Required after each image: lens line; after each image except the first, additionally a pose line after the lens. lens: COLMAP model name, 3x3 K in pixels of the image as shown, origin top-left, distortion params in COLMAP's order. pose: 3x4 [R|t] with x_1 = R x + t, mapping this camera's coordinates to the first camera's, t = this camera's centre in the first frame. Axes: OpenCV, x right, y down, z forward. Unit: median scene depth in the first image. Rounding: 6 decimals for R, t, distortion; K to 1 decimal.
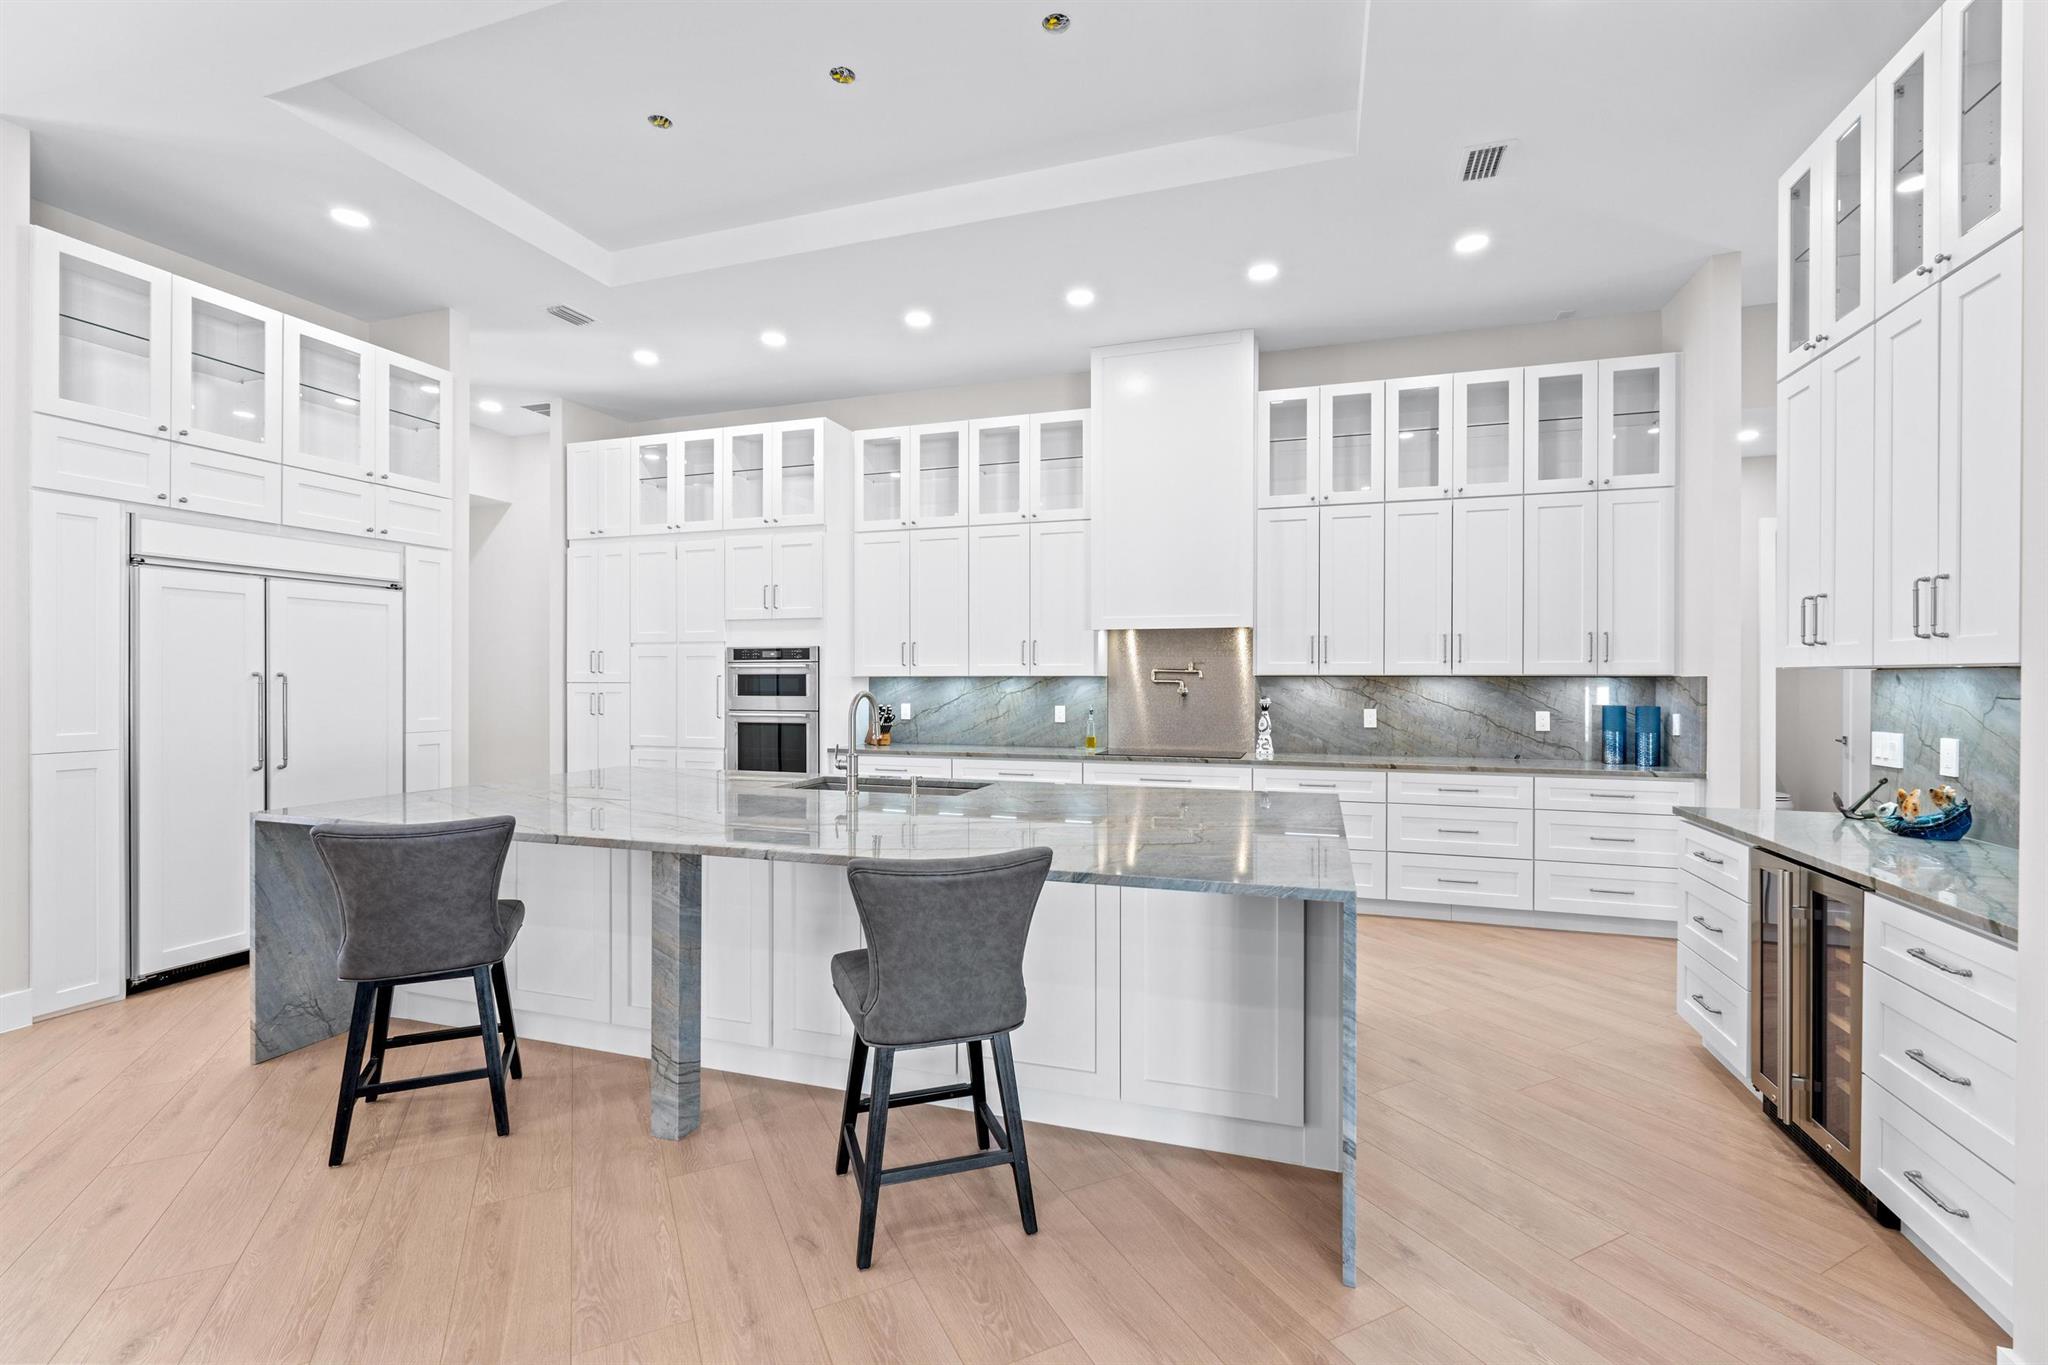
lens RADIAL K [[898.3, 0, 1025.3], [0, 898.3, 674.3], [0, 0, 1]] dist [0.001665, -0.000422]
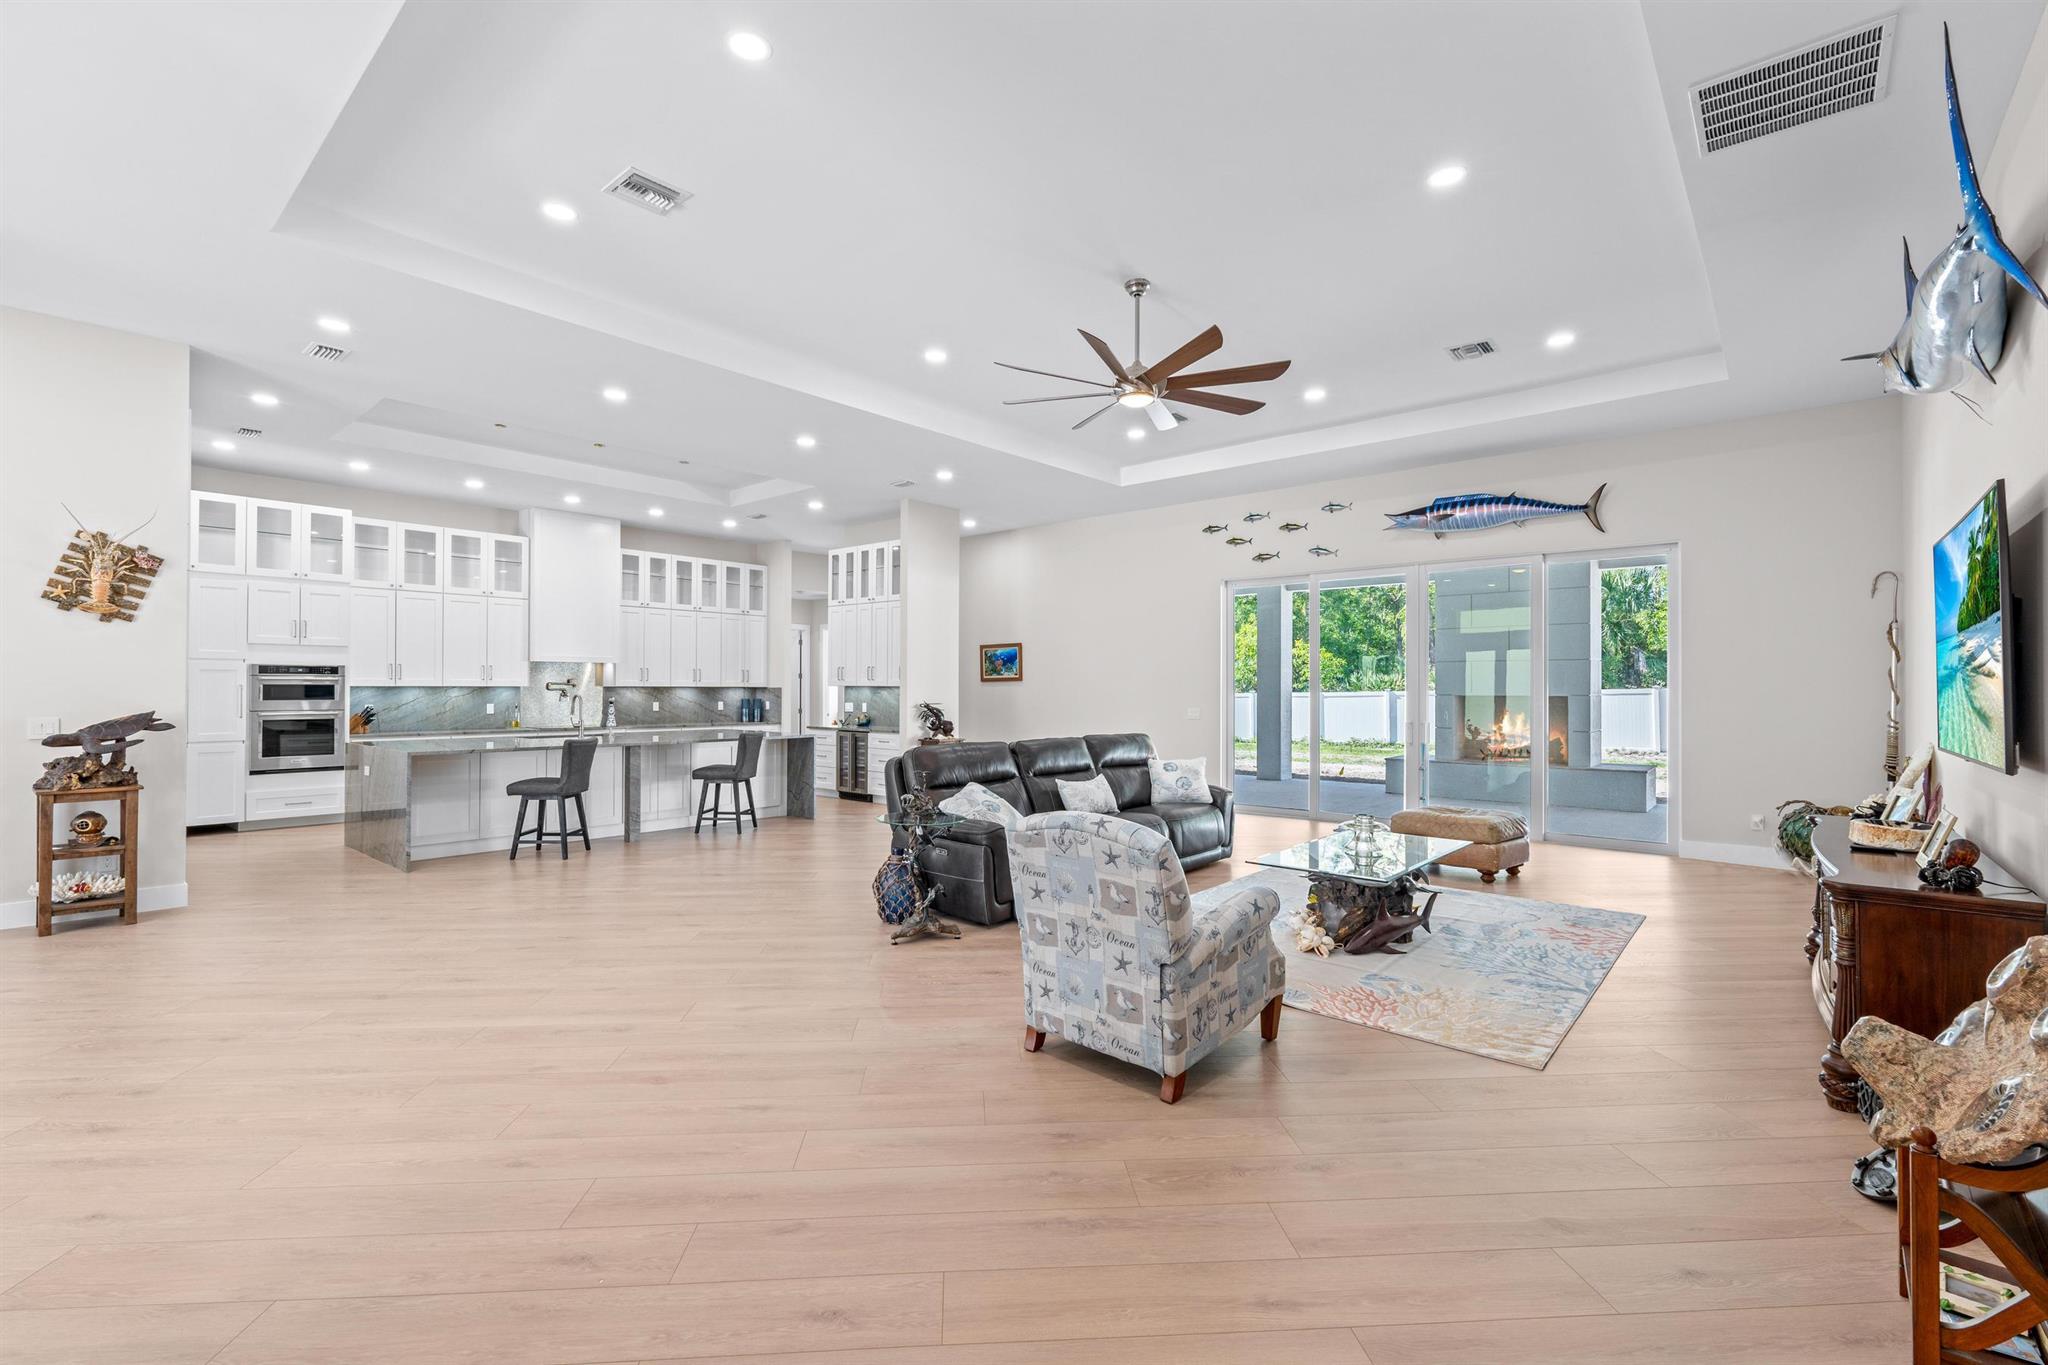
lens RADIAL K [[898.3, 0, 996.7], [0, 898.3, 691.0], [0, 0, 1]] dist [0.001665, -0.000422]
pose [[0.414063, -0.002359, 0.910245, -1.124094], [-0.007656, 0.999952, 0.006074, -0.006972], [-0.910216, -0.009484, 0.414025, -0.574266]]
